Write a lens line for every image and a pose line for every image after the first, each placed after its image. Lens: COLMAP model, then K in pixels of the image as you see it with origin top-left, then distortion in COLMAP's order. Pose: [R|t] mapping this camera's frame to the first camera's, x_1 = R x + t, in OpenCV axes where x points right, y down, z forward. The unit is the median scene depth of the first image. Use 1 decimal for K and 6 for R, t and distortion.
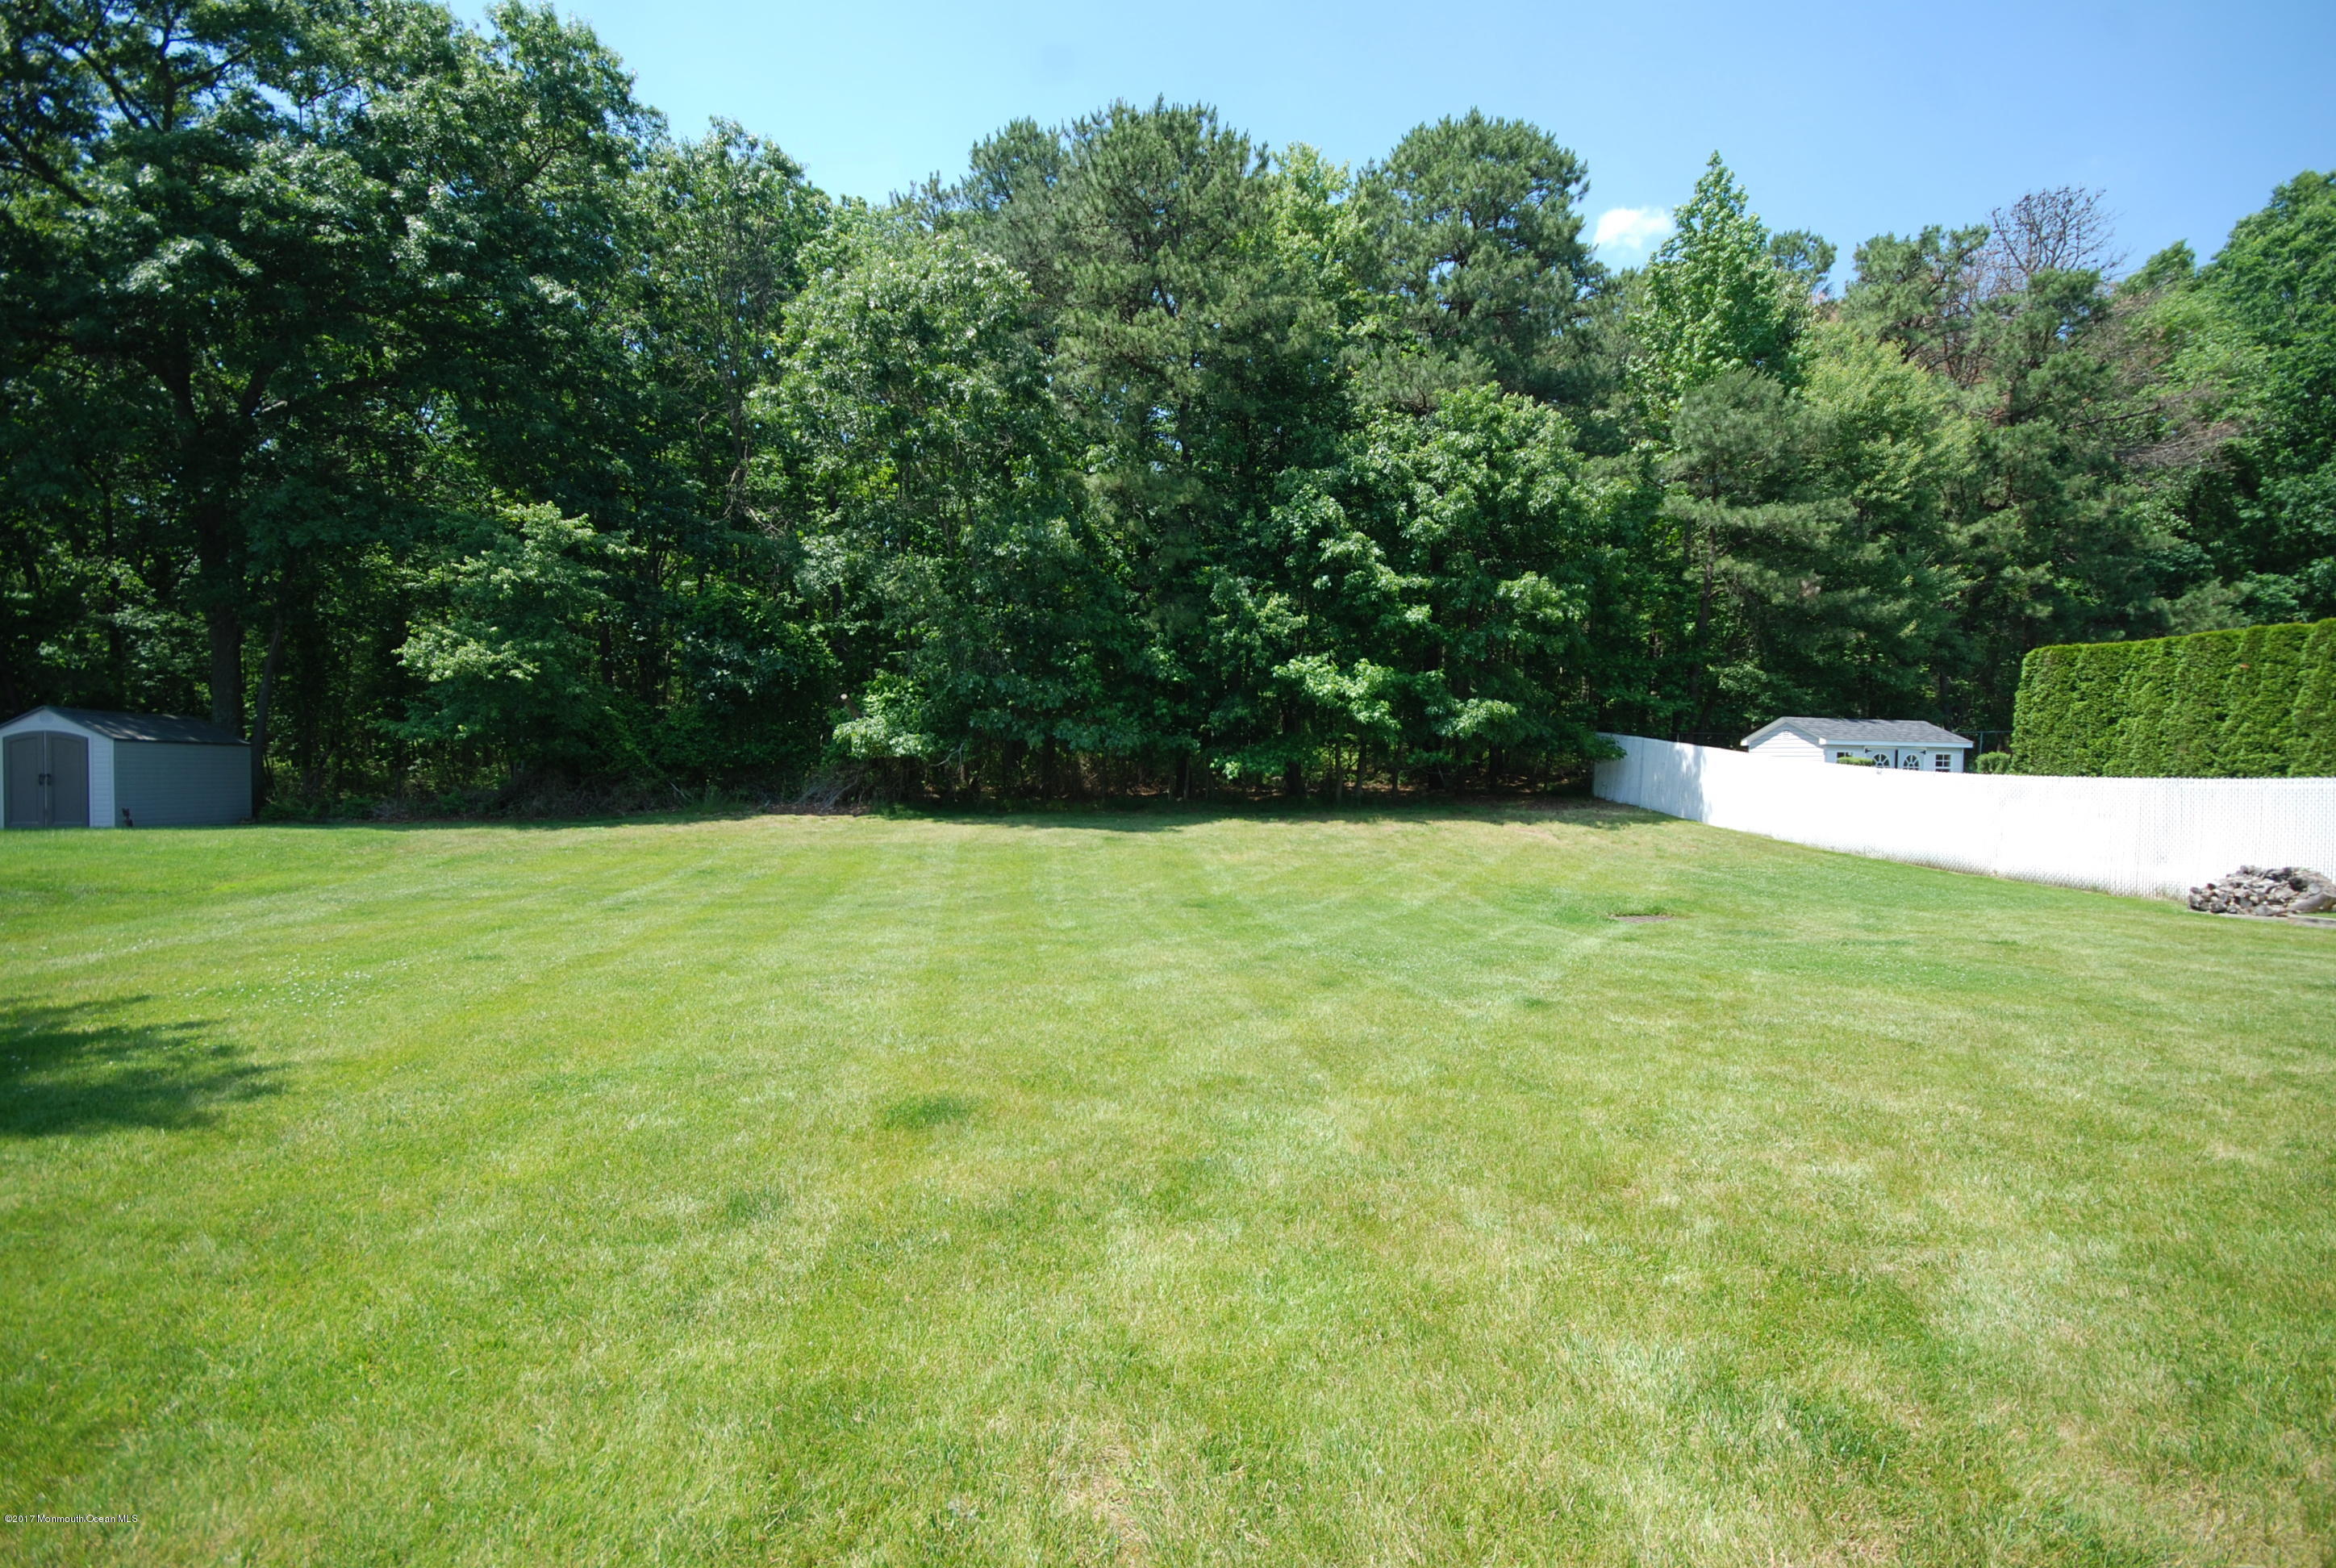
lens RADIAL K [[1033.3, 0, 1169.5], [0, 1033.3, 782.2], [0, 0, 1]] dist [-0.003549, -0.003978]
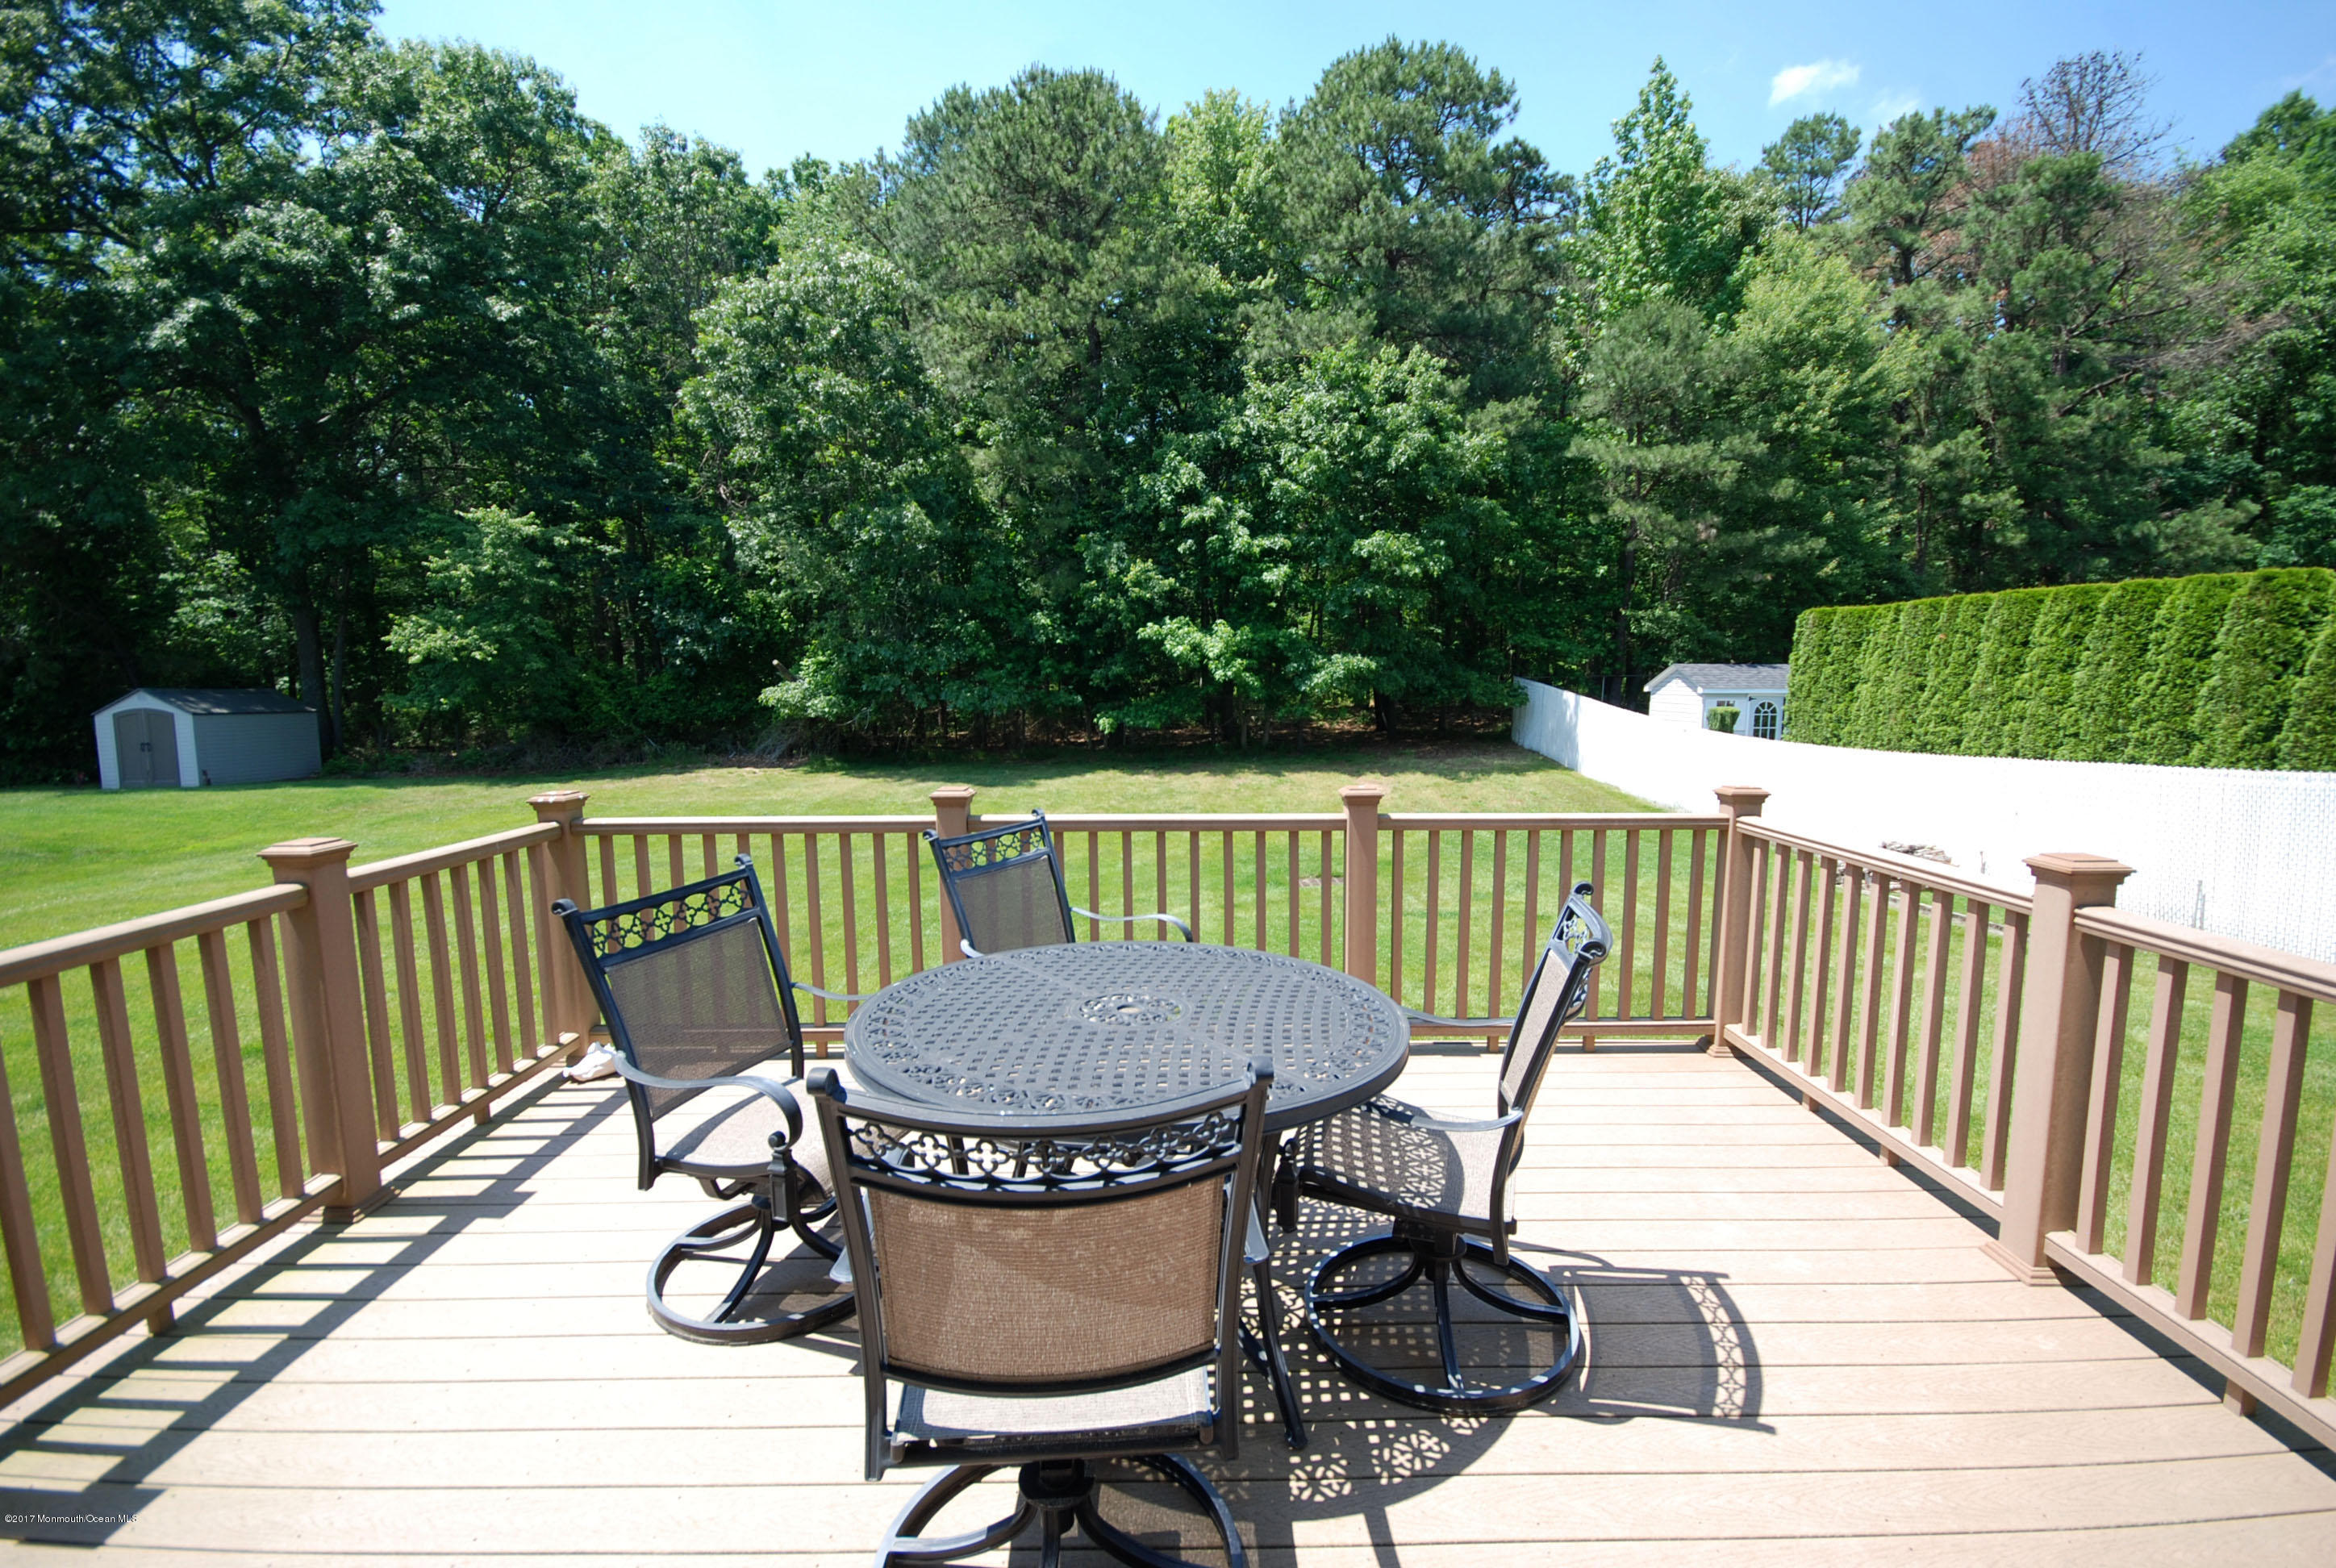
lens RADIAL K [[1033.3, 0, 1169.5], [0, 1033.3, 787.7], [0, 0, 1]] dist [-0.003549, -0.003978]
pose [[0.990094, -0.000444, -0.140406, 0.273611], [0.012399, 0.996365, 0.084278, -0.037099], [0.139858, -0.085184, 0.986501, -0.060102]]
